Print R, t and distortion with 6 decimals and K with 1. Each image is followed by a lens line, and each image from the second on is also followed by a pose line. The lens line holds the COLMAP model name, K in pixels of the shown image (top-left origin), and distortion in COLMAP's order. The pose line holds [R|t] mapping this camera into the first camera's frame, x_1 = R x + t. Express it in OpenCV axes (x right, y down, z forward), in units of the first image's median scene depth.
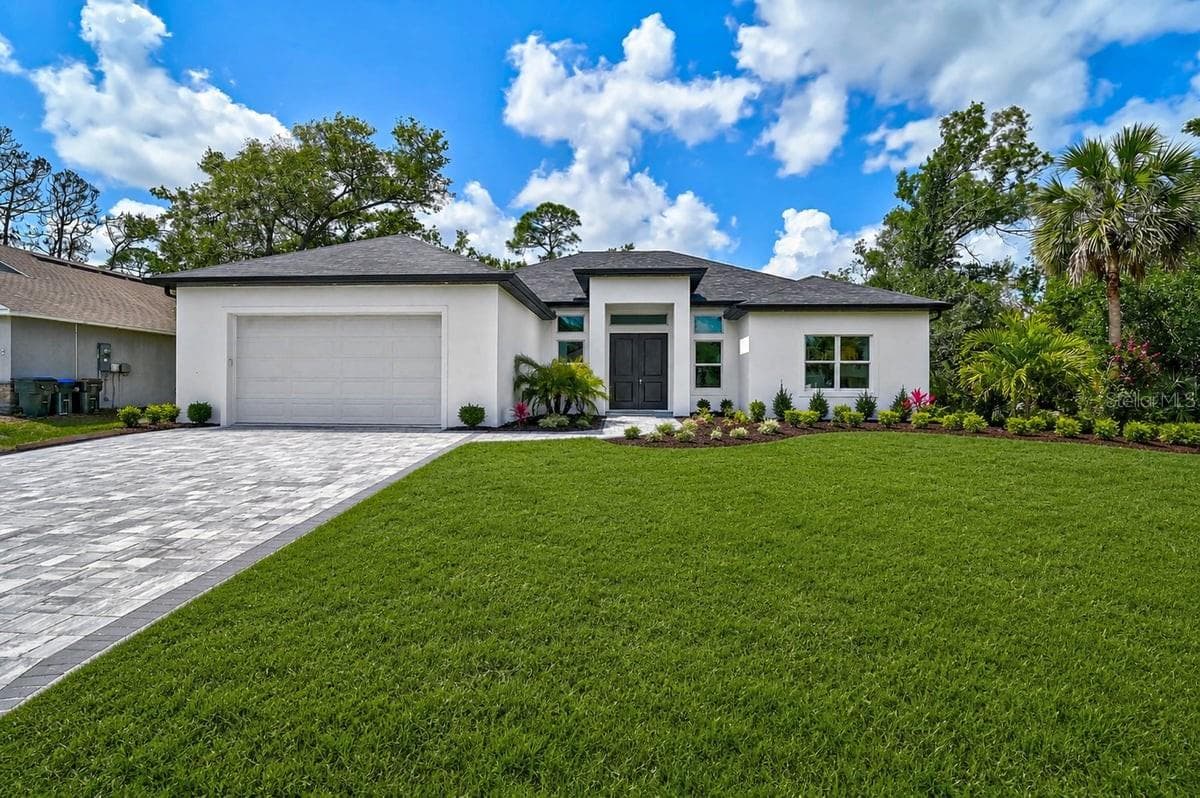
lens RADIAL K [[578.1, 0, 599.4], [0, 578.1, 387.0], [0, 0, 1]] dist [-0.002091, -0.000078]
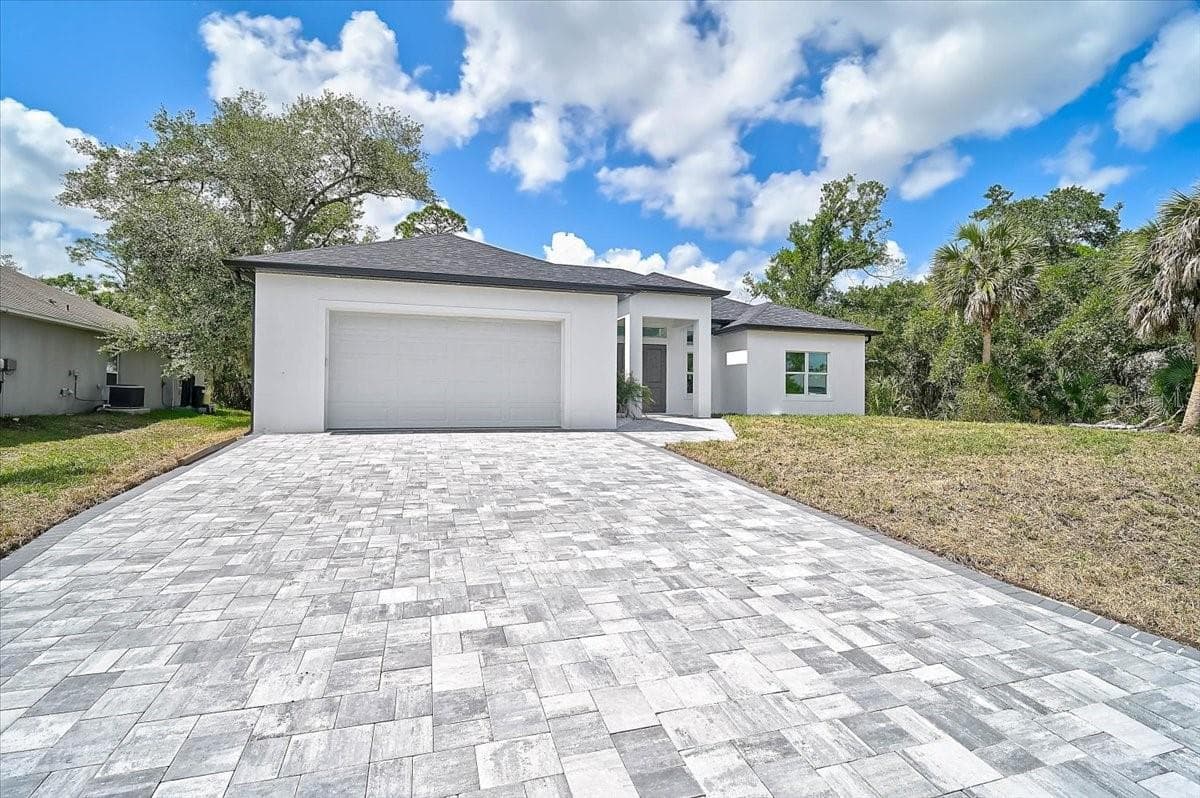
lens RADIAL K [[554.5, 0, 600.0], [0, 554.5, 399.0], [0, 0, 1]] dist [-0.001756, -0.000177]
pose [[0.933369, 0.000061, 0.358917, -0.307469], [-0.004102, 0.999936, 0.010497, 0.001697], [-0.358894, -0.011270, 0.933310, 0.026439]]
